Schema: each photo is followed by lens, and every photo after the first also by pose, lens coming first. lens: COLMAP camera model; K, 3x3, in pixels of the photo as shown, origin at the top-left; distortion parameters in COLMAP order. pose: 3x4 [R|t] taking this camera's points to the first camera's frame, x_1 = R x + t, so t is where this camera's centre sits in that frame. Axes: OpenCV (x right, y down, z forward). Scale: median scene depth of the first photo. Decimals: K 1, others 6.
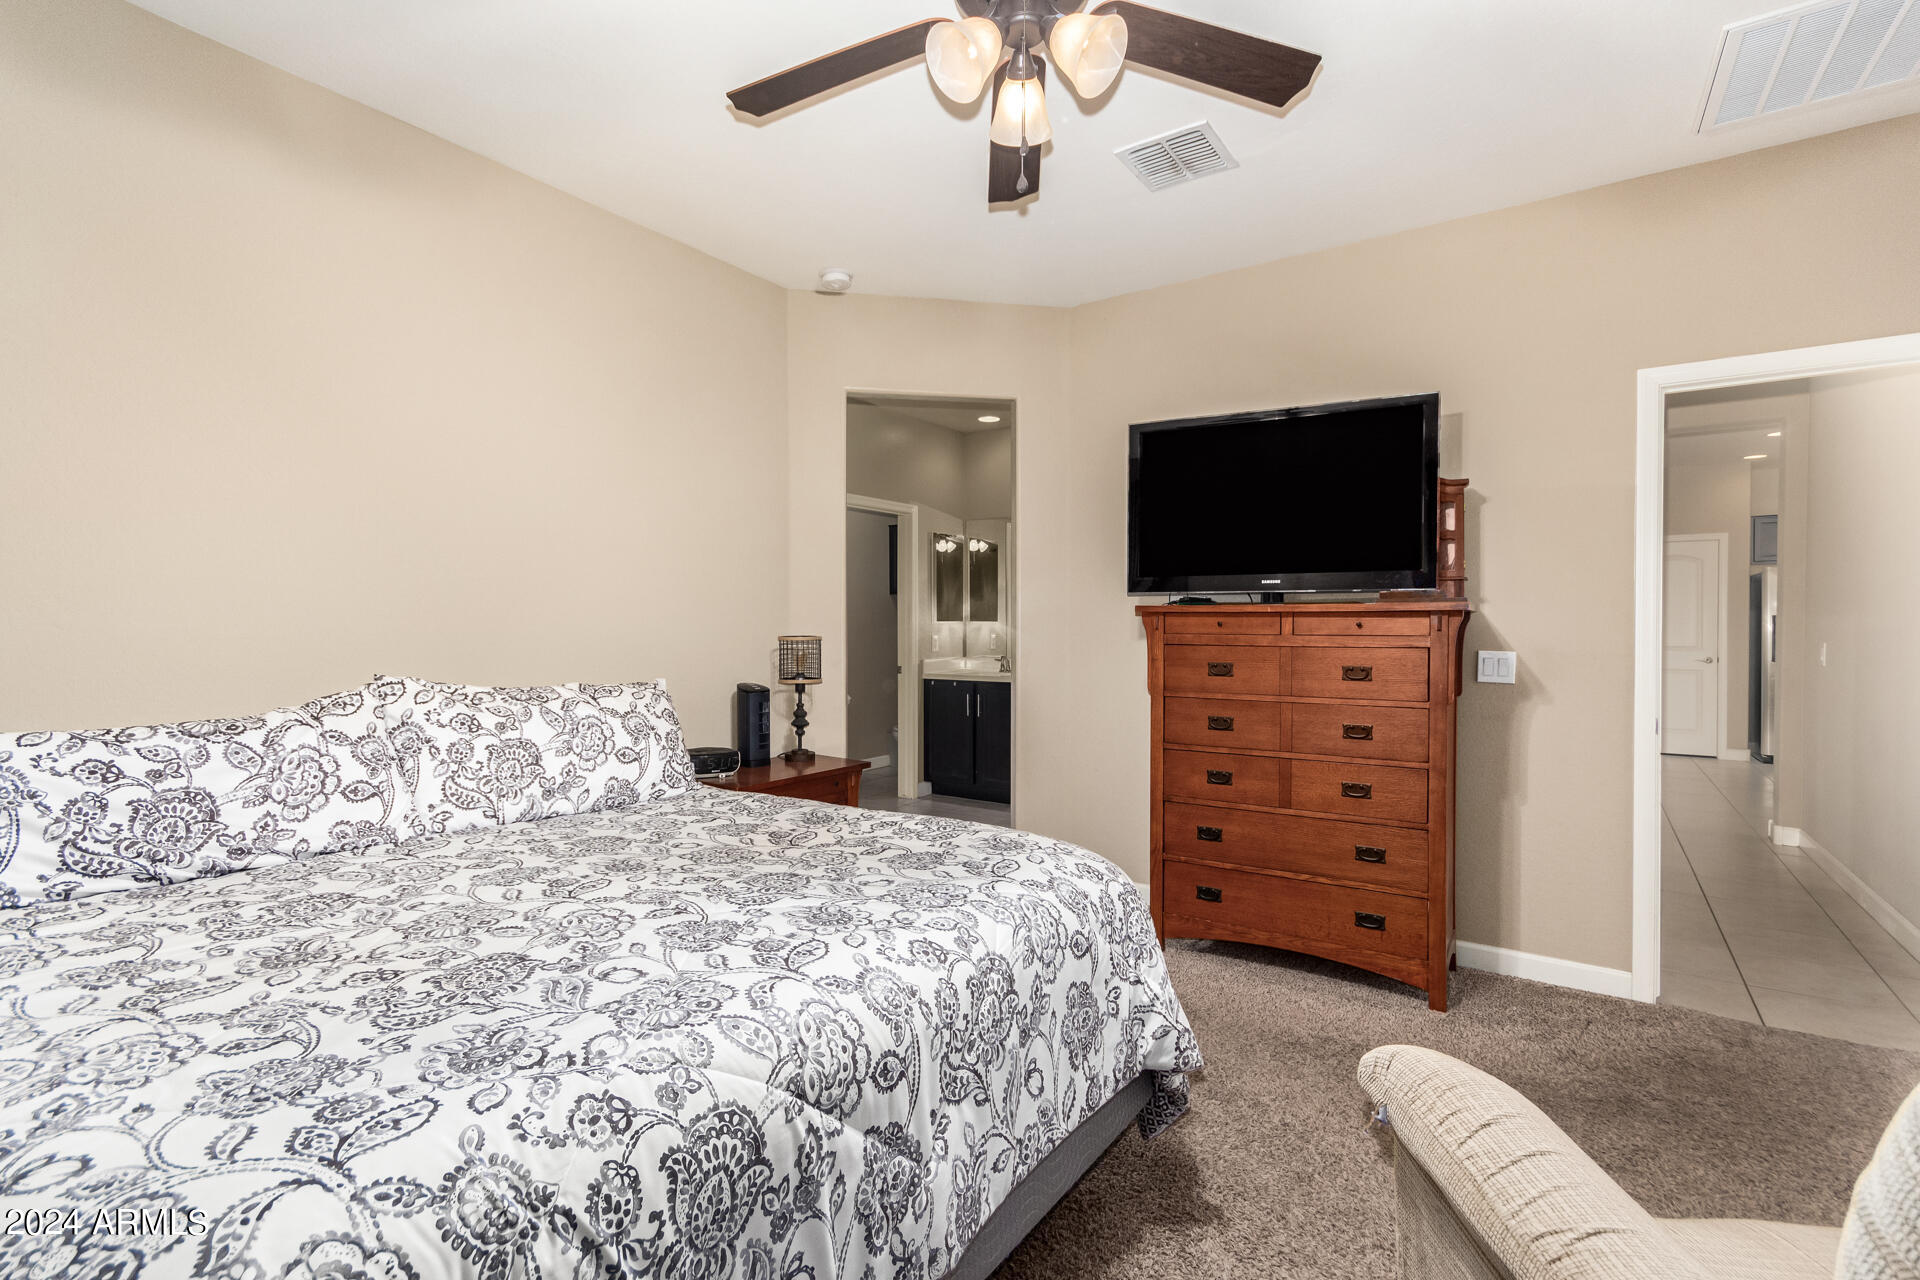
lens RADIAL K [[888.9, 0, 955.5], [0, 888.9, 621.9], [0, 0, 1]] dist [-0.000678, -0.000336]
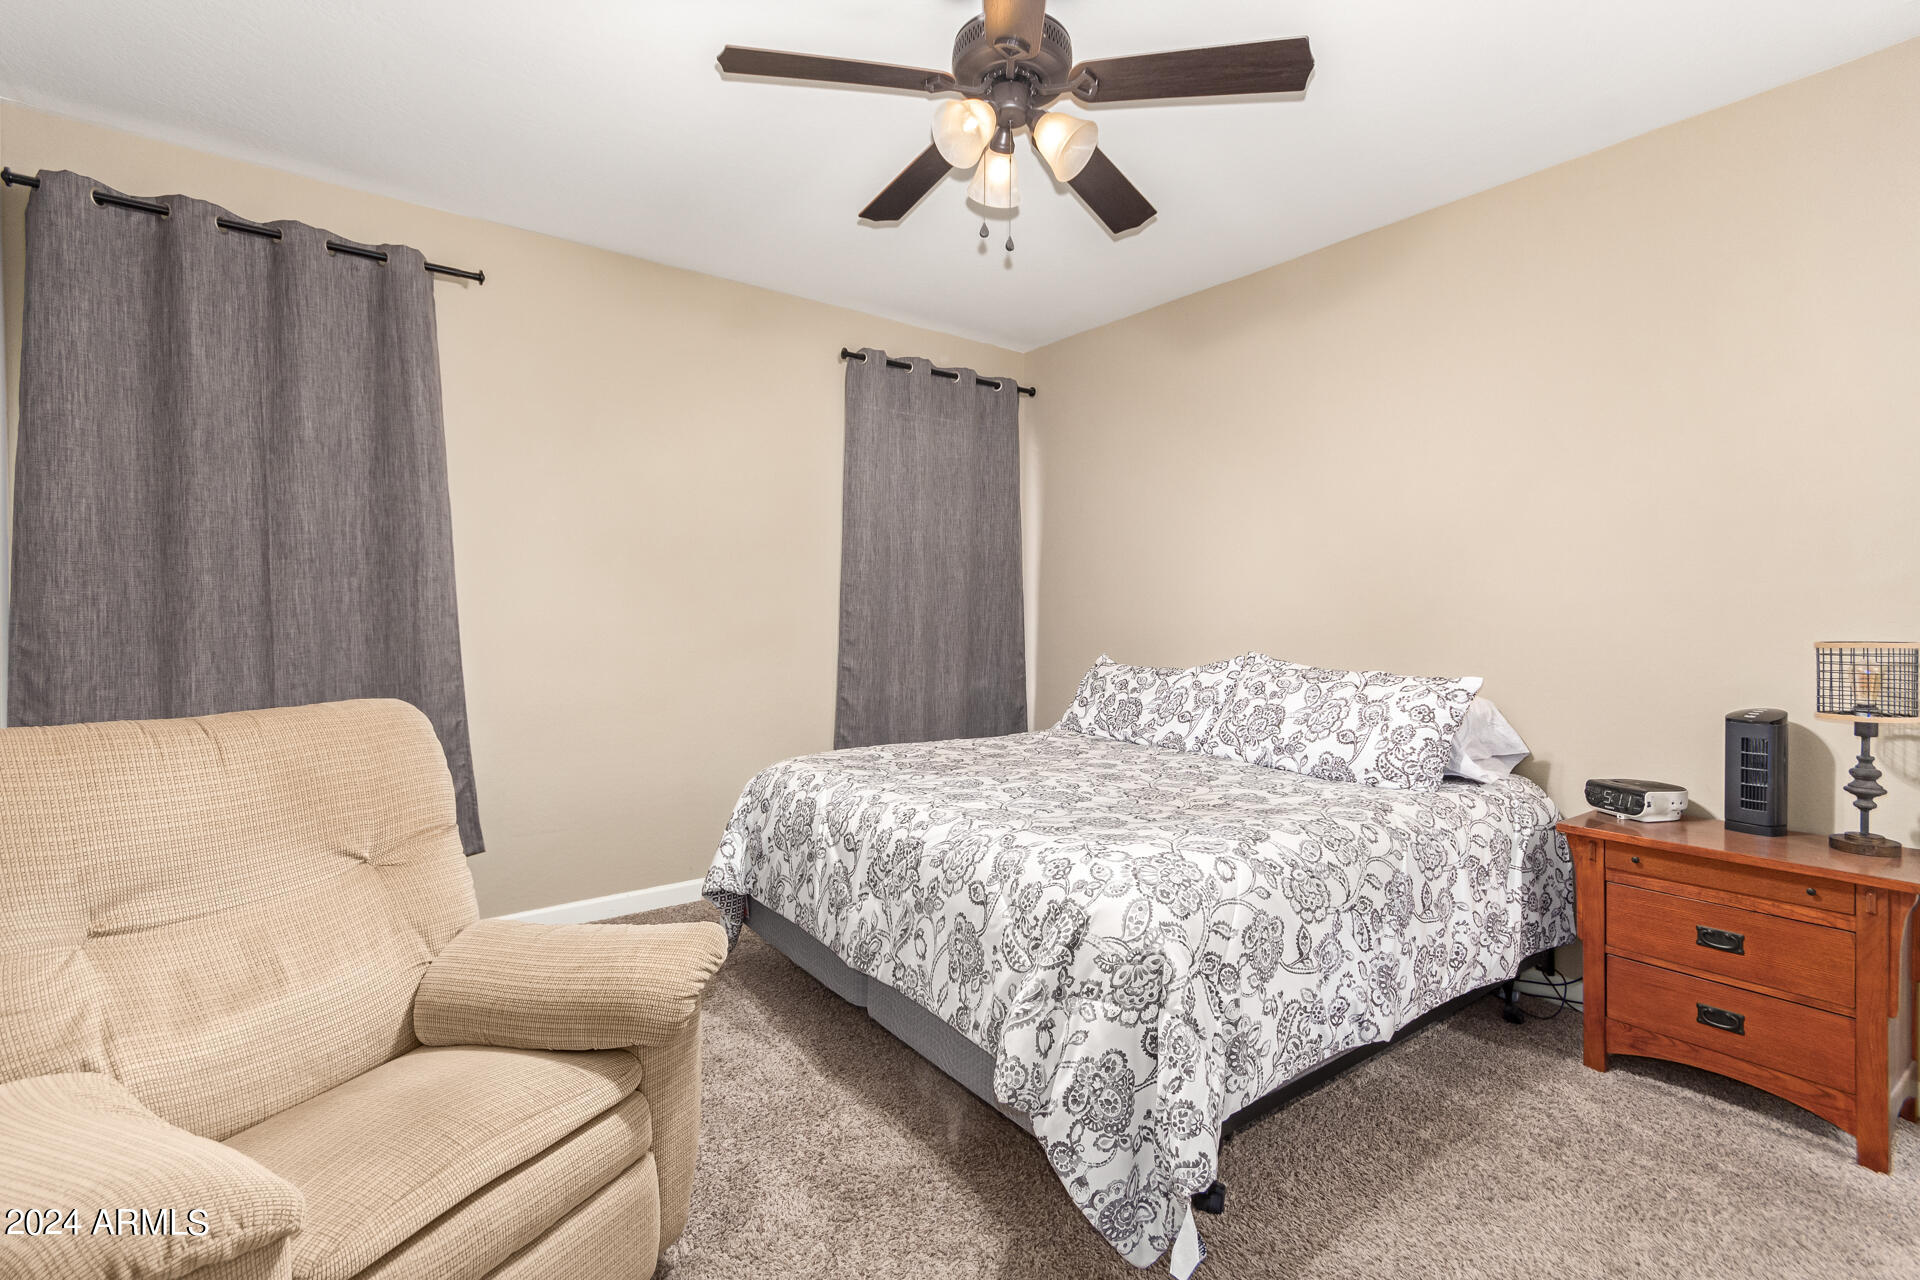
lens RADIAL K [[888.9, 0, 955.5], [0, 888.9, 621.9], [0, 0, 1]] dist [-0.000678, -0.000336]
pose [[-0.319948, 0.004639, -0.947424, 0.900921], [-0.004174, 0.999971, 0.006306, 0.003357], [0.947426, 0.005972, -0.319920, 0.973717]]
